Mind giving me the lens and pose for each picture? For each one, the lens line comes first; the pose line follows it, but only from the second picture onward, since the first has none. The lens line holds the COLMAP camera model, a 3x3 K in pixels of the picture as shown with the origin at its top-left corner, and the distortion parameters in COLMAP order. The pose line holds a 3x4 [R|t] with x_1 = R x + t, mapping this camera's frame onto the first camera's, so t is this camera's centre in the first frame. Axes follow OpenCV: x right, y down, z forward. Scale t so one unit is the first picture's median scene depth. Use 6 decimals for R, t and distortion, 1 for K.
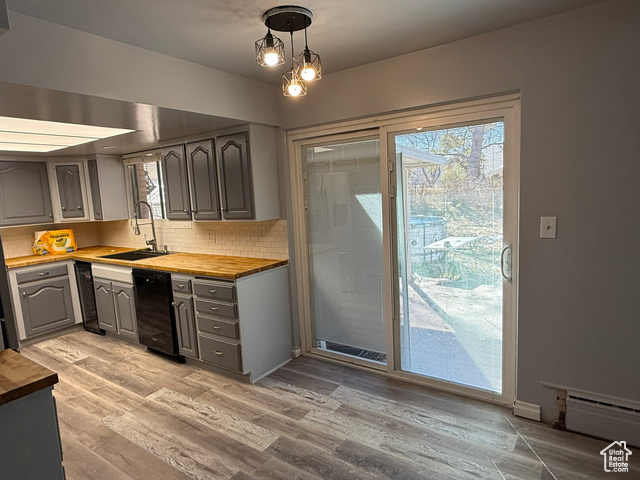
lens RADIAL K [[387.6, 0, 316.2], [0, 387.6, 238.1], [0, 0, 1]] dist [-0.002454, 0.002301]
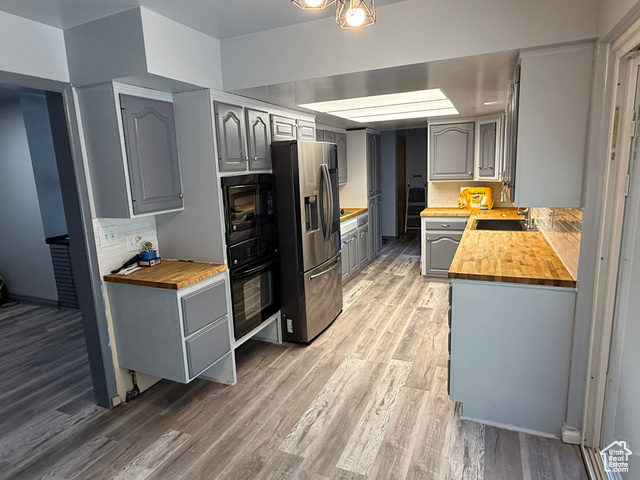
lens RADIAL K [[387.6, 0, 319.2], [0, 387.6, 240.9], [0, 0, 1]] dist [-0.002454, 0.002301]
pose [[0.194554, 0.226861, -0.954297, 0.427899], [-0.086400, 0.973069, 0.213709, -0.101037], [0.977079, 0.040873, 0.208915, 0.556996]]
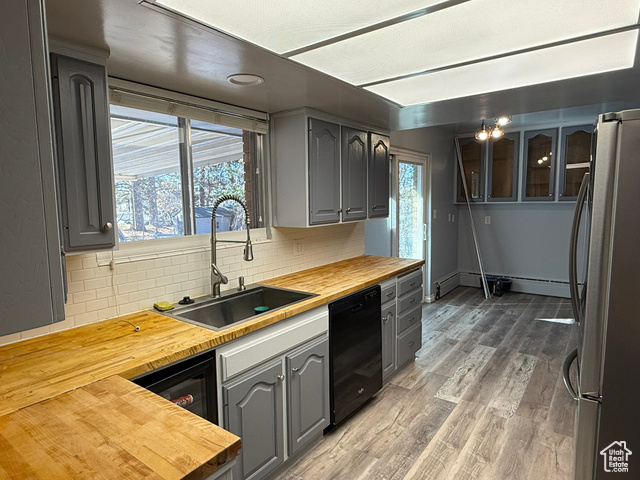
lens RADIAL K [[387.6, 0, 315.7], [0, 387.6, 238.1], [0, 0, 1]] dist [-0.002454, 0.002301]
pose [[0.038136, -0.052134, 0.997912, -1.307150], [0.140160, 0.989045, 0.046314, -0.067322], [-0.989394, 0.138101, 0.045025, 1.192767]]
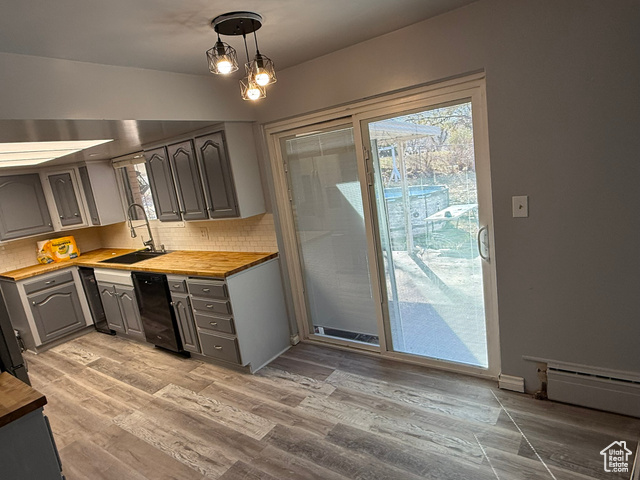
lens RADIAL K [[387.6, 0, 317.9], [0, 387.6, 239.2], [0, 0, 1]] dist [-0.002454, 0.002301]
pose [[0.995914, -0.085059, -0.030350, 0.073483], [0.086960, 0.993884, 0.068056, -0.042378], [0.024376, -0.070417, 0.997220, -0.014702]]
